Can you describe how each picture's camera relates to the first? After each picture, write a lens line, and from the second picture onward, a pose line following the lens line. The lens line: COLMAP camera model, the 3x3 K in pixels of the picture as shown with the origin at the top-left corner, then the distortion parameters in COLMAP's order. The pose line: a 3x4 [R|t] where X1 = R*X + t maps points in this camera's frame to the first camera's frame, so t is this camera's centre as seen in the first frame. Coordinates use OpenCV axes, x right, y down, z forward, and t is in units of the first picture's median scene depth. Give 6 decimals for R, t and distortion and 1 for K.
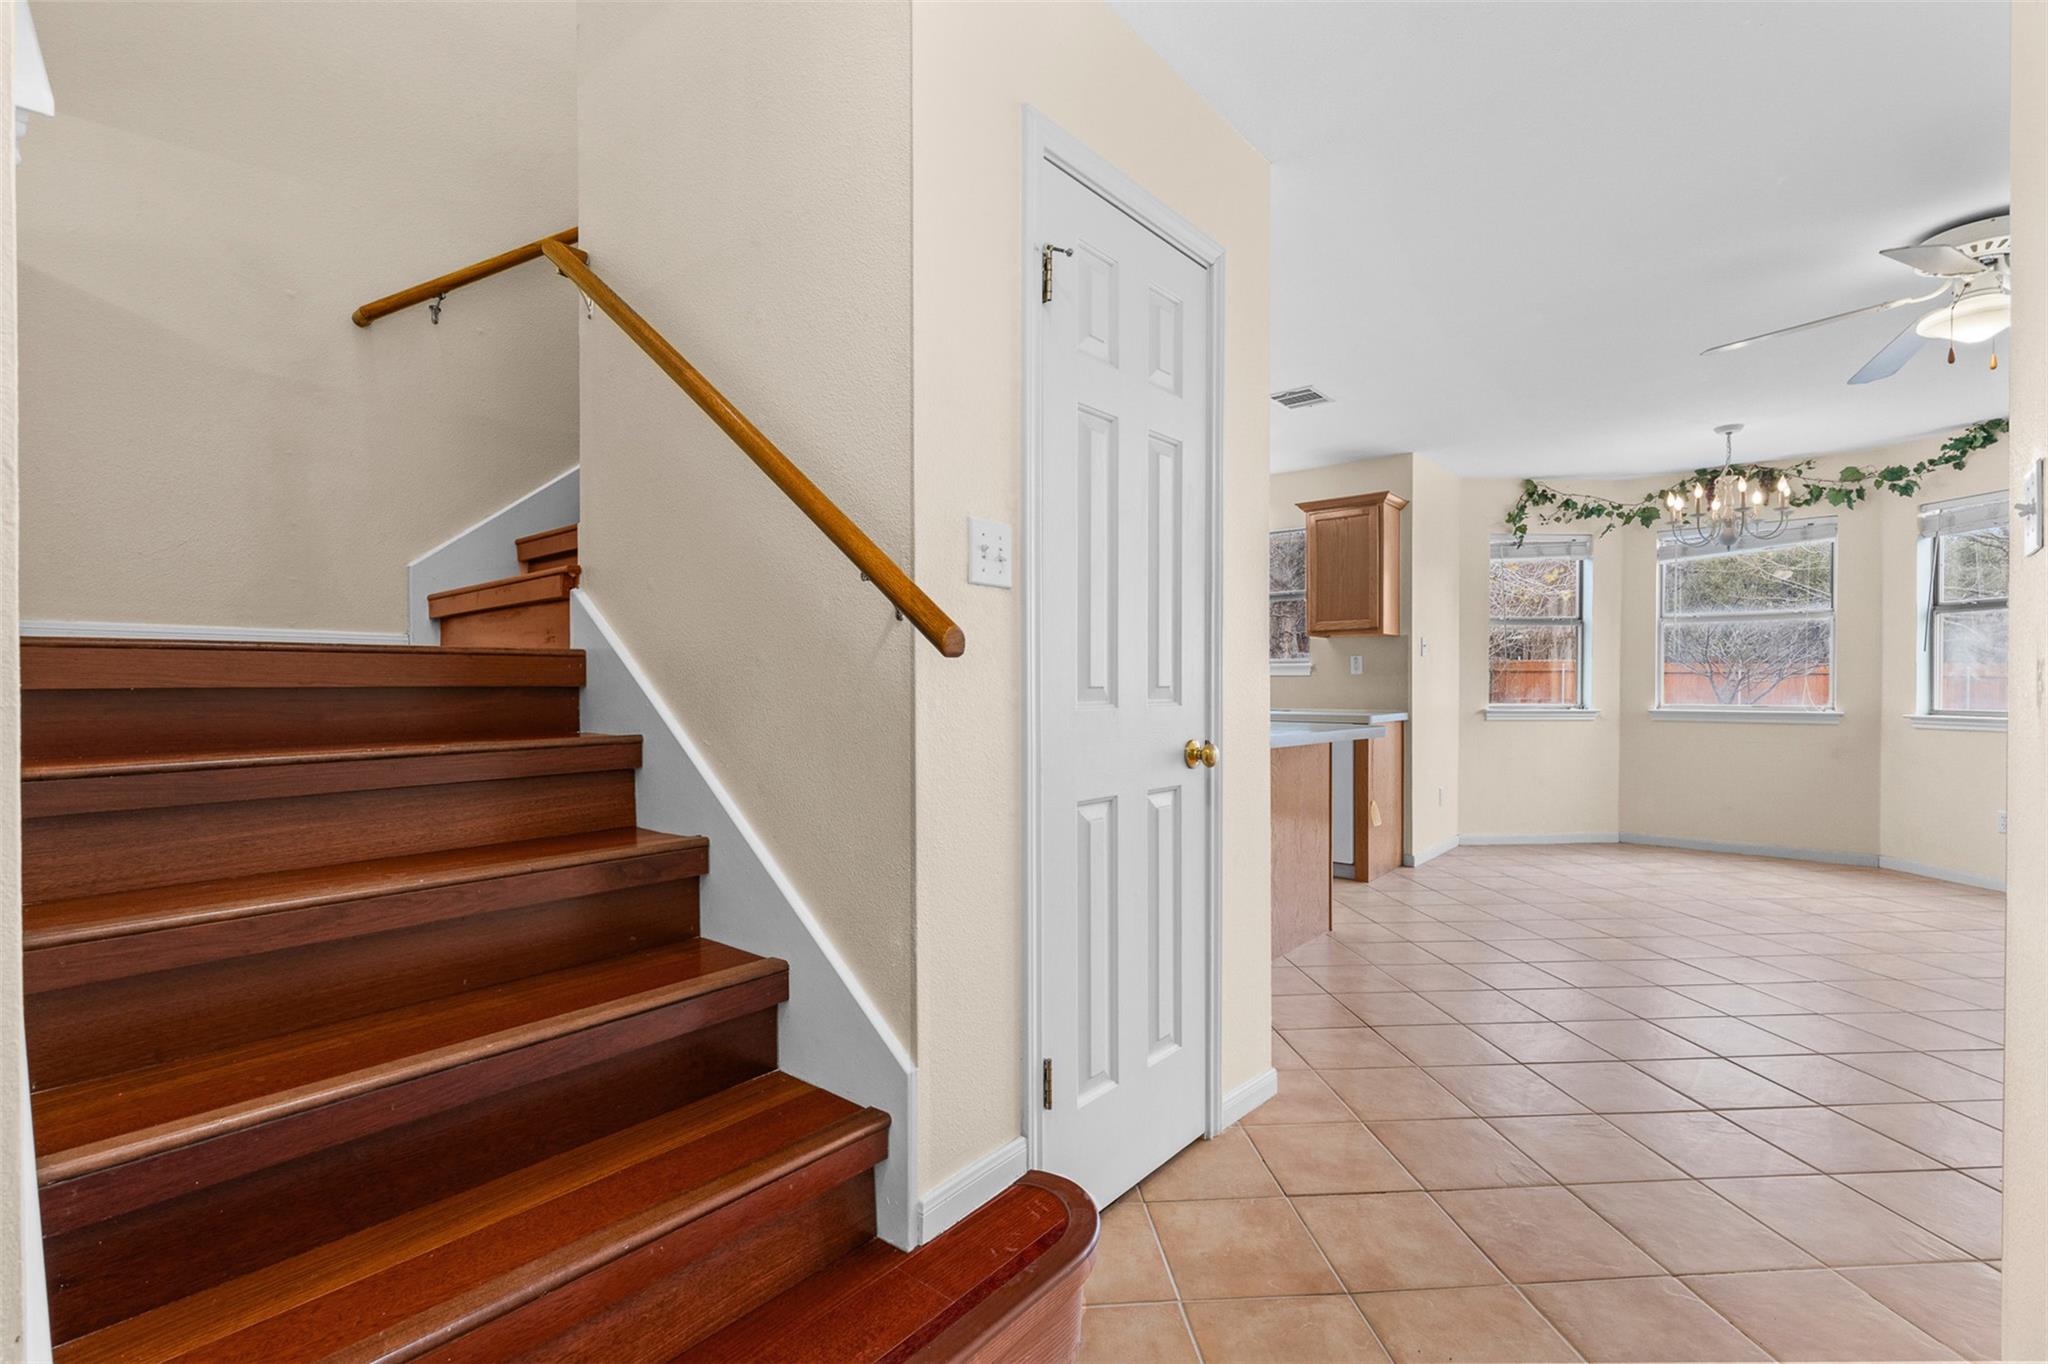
lens RADIAL K [[913.4, 0, 1021.9], [0, 913.4, 686.1], [0, 0, 1]] dist [0.003605, 0.000659]
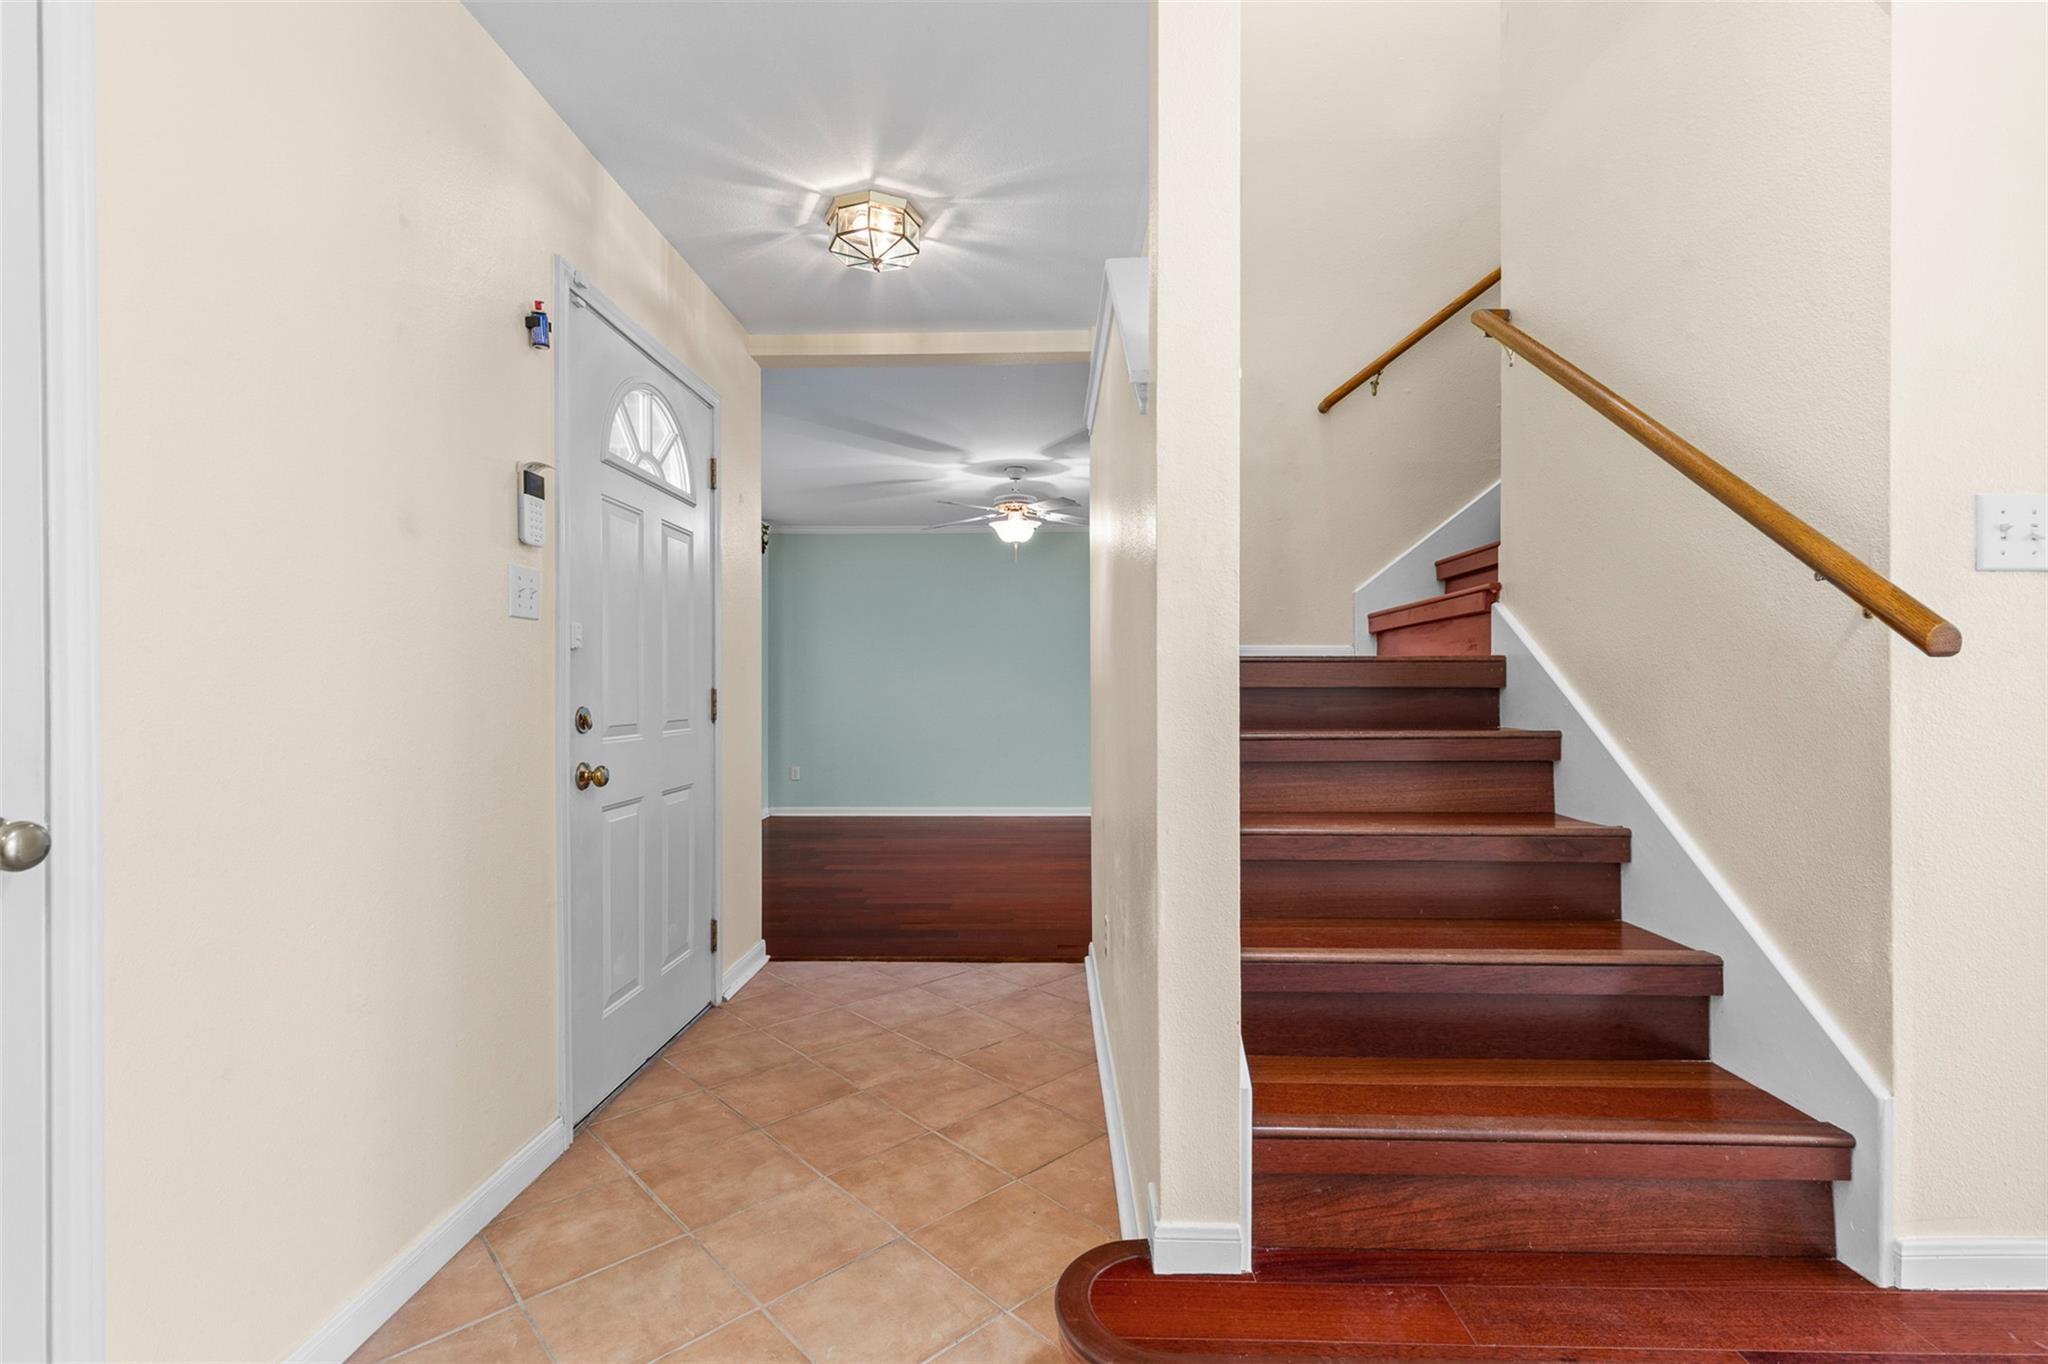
lens RADIAL K [[913.4, 0, 1021.9], [0, 913.4, 686.1], [0, 0, 1]] dist [0.003605, 0.000659]
pose [[0.622852, 0.002288, -0.782336, 0.057396], [-0.004263, 0.999991, -0.000469, 0.002397], [0.782328, 0.003628, 0.622856, -0.253798]]
